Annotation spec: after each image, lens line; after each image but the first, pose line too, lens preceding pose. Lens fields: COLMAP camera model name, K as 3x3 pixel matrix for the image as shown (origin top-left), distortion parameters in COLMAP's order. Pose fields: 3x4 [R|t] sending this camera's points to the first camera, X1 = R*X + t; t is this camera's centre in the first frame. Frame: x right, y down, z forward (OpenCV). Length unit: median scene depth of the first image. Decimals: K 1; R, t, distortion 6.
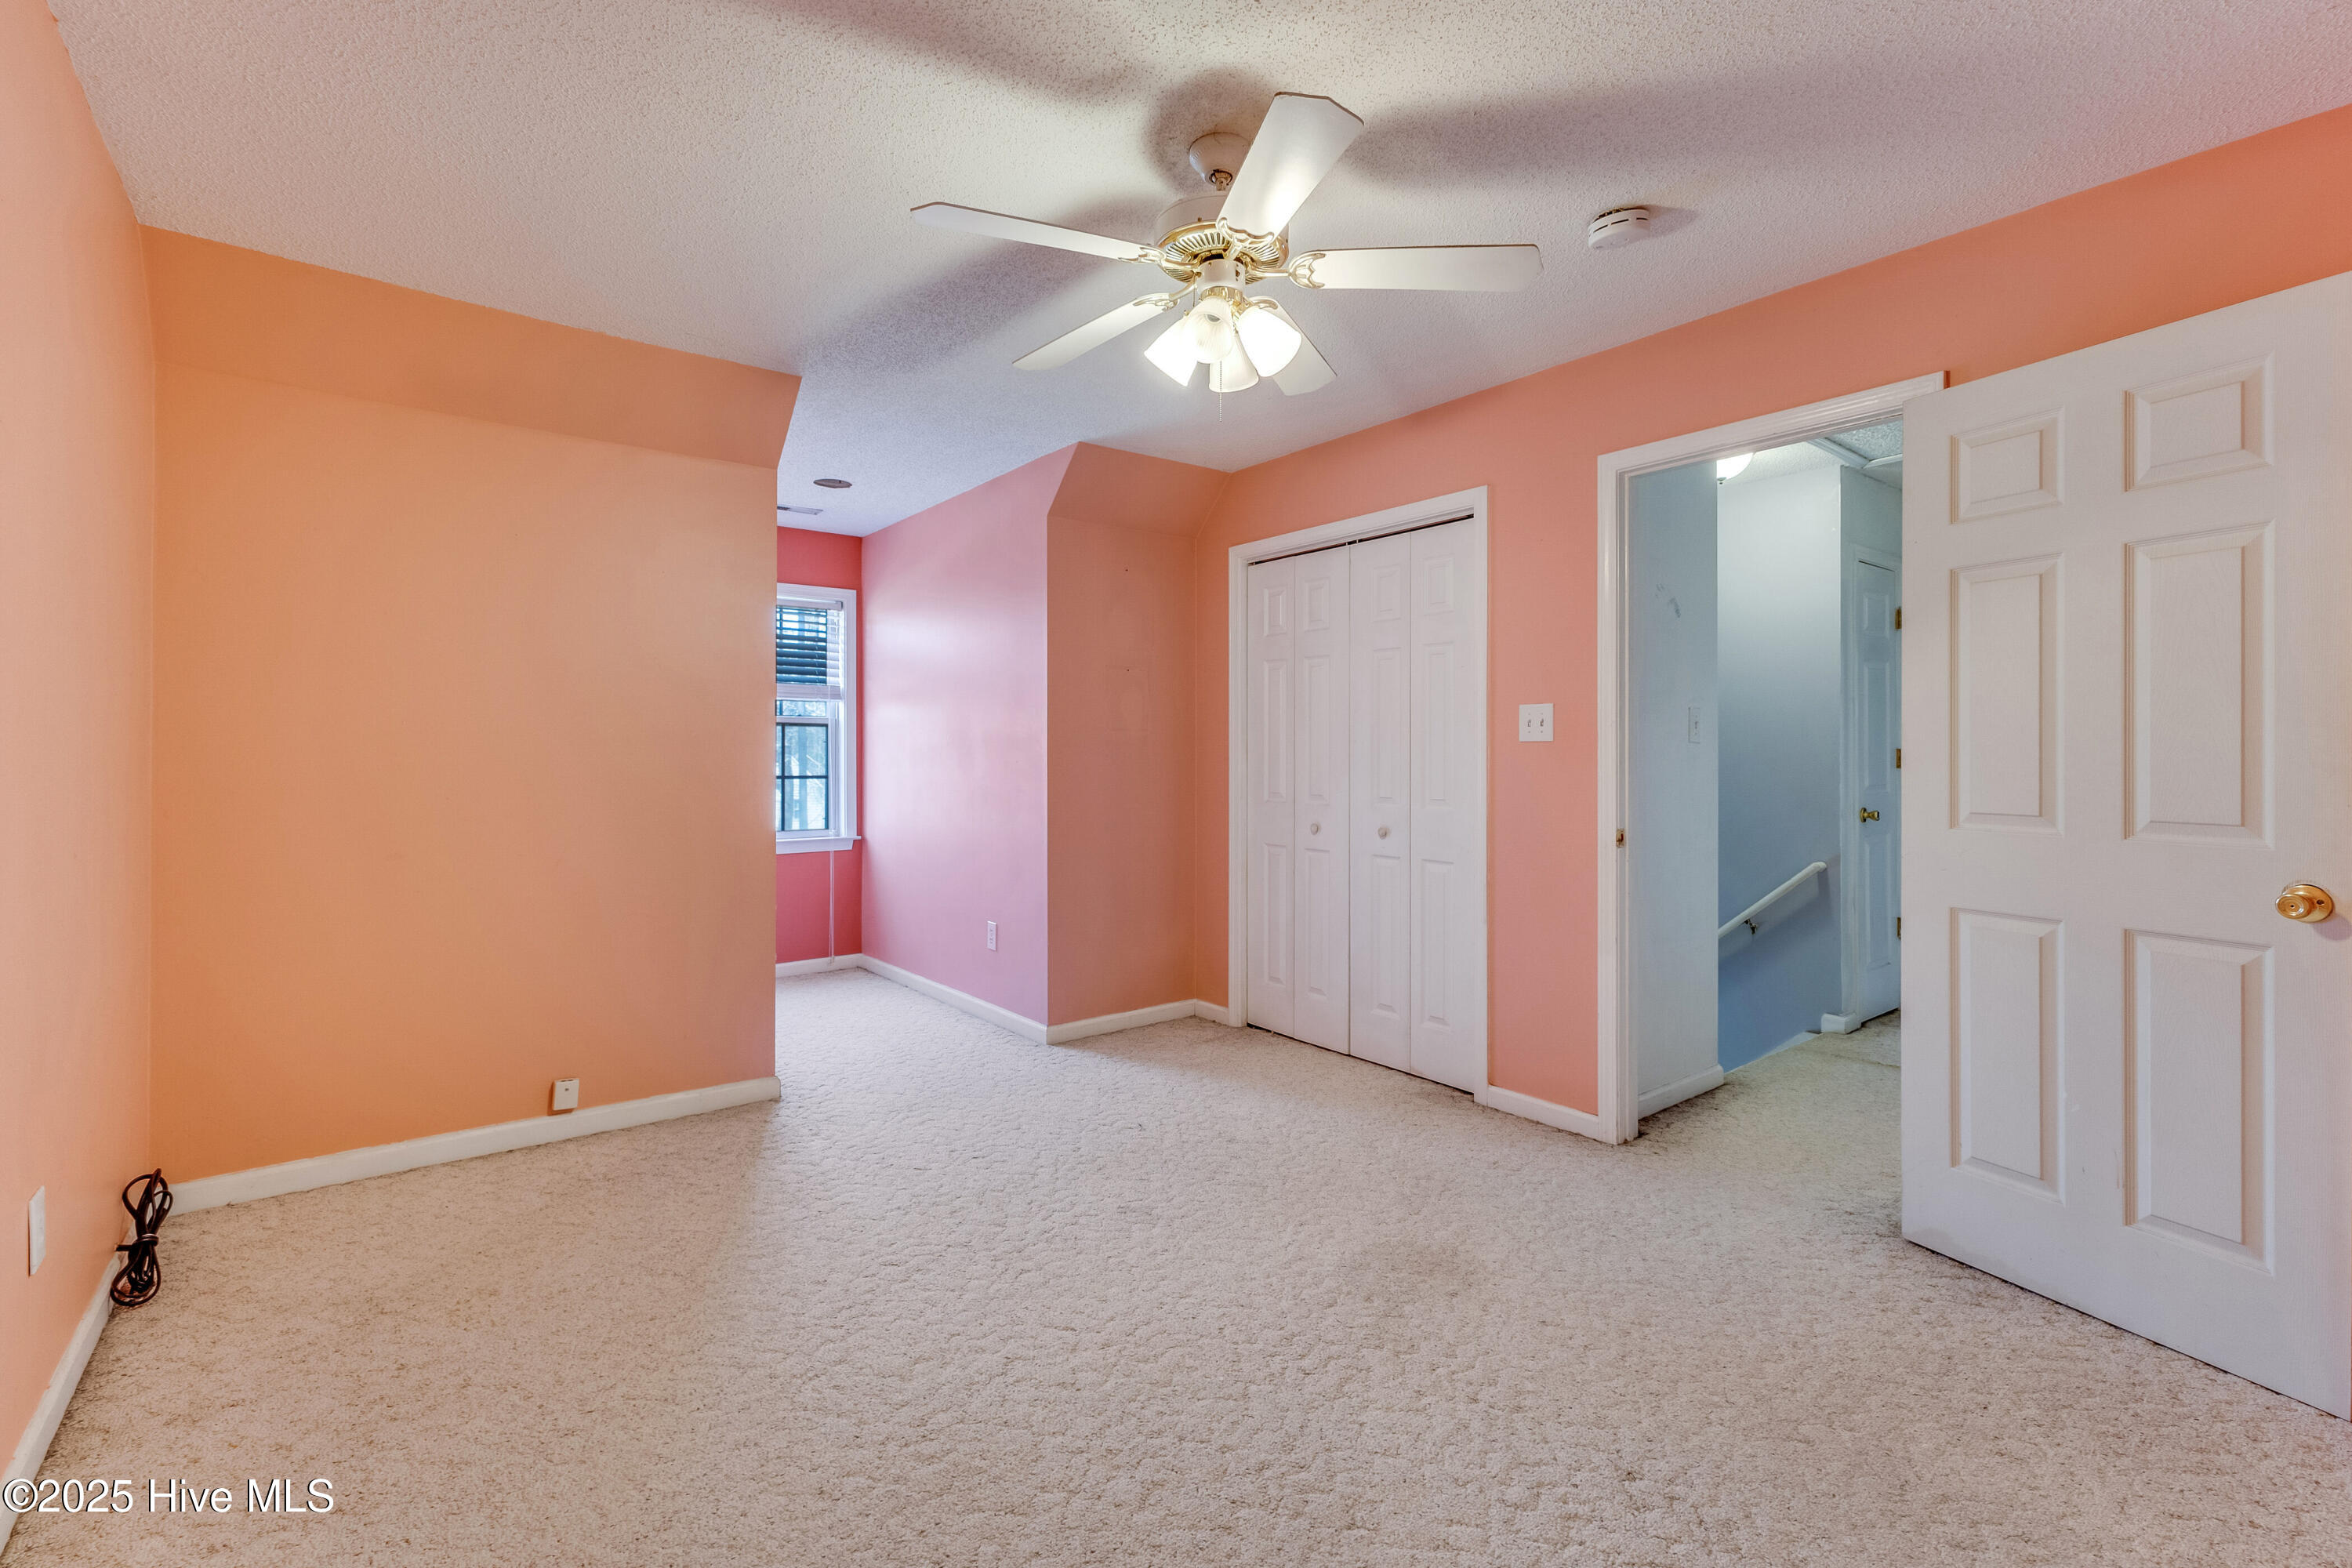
lens RADIAL K [[1027.1, 0, 1170.9], [0, 1027.1, 759.9], [0, 0, 1]] dist [0.009529, -0.000246]
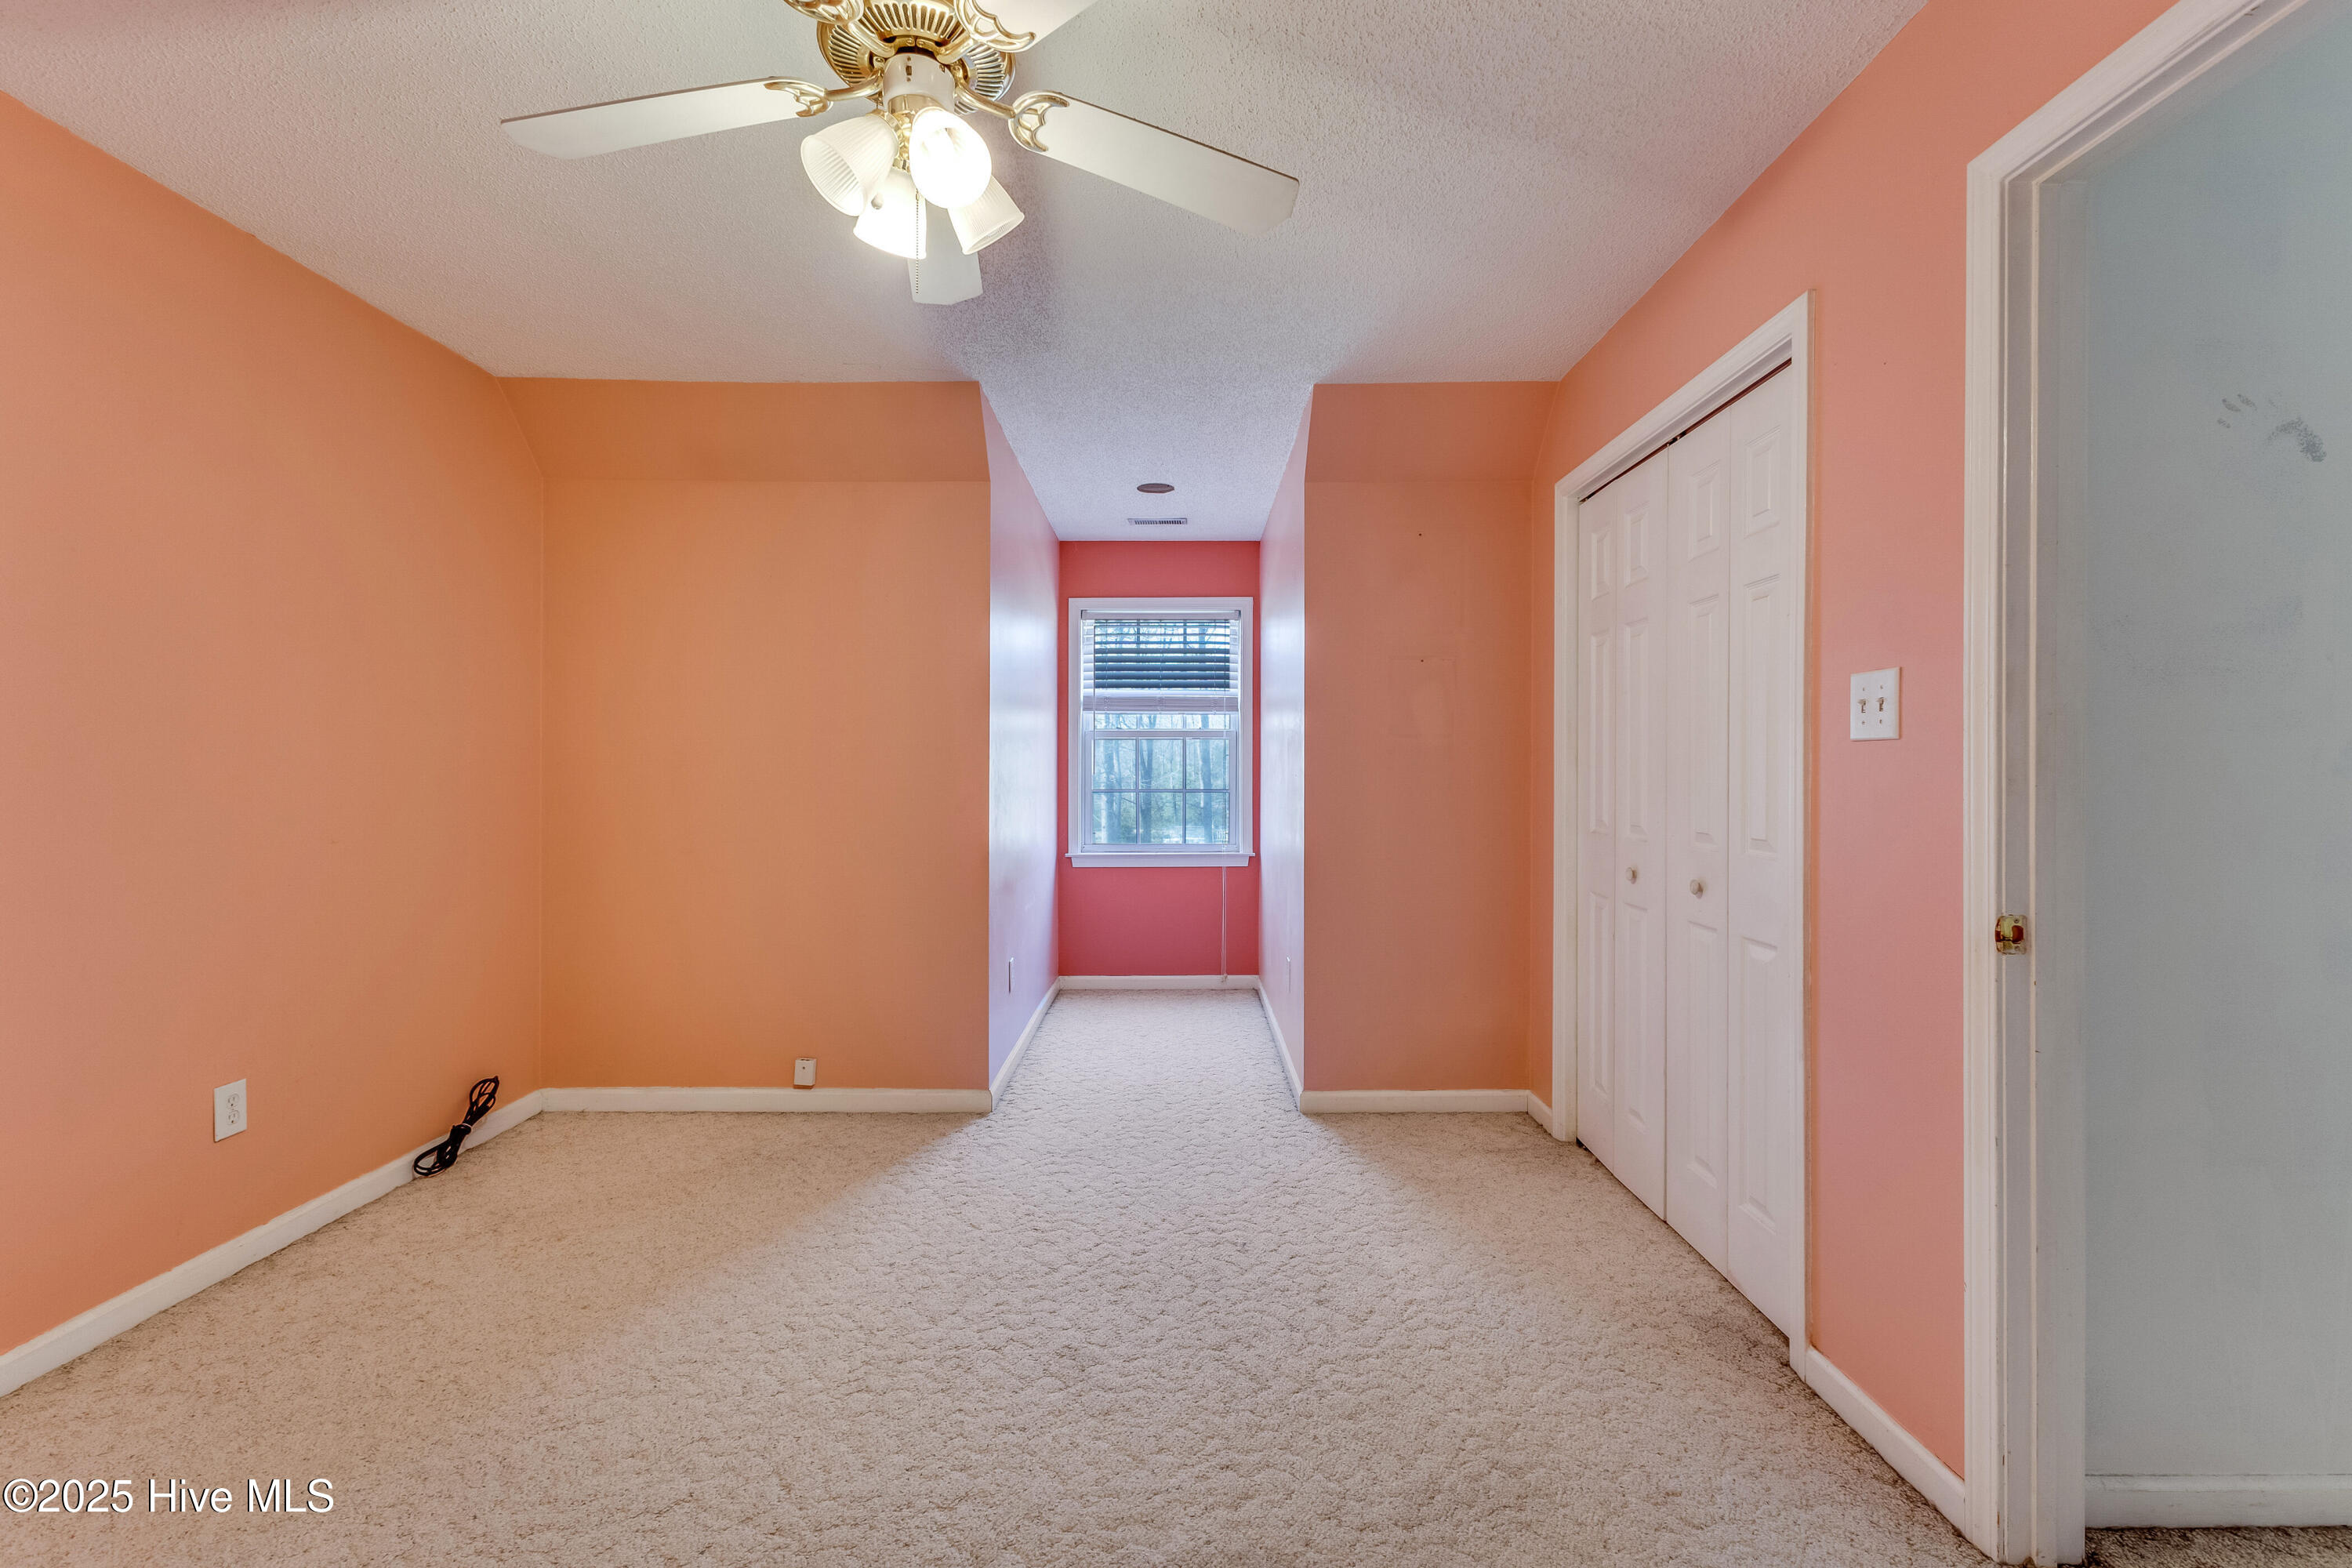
lens RADIAL K [[1023.8, 0, 1177.2], [0, 1023.8, 777.1], [0, 0, 1]] dist [0.009740, 0.000775]
pose [[0.793337, 0.003159, -0.608775, 0.383192], [-0.000974, 0.999992, 0.003920, -0.000286], [0.608782, -0.002517, 0.793333, 0.339874]]
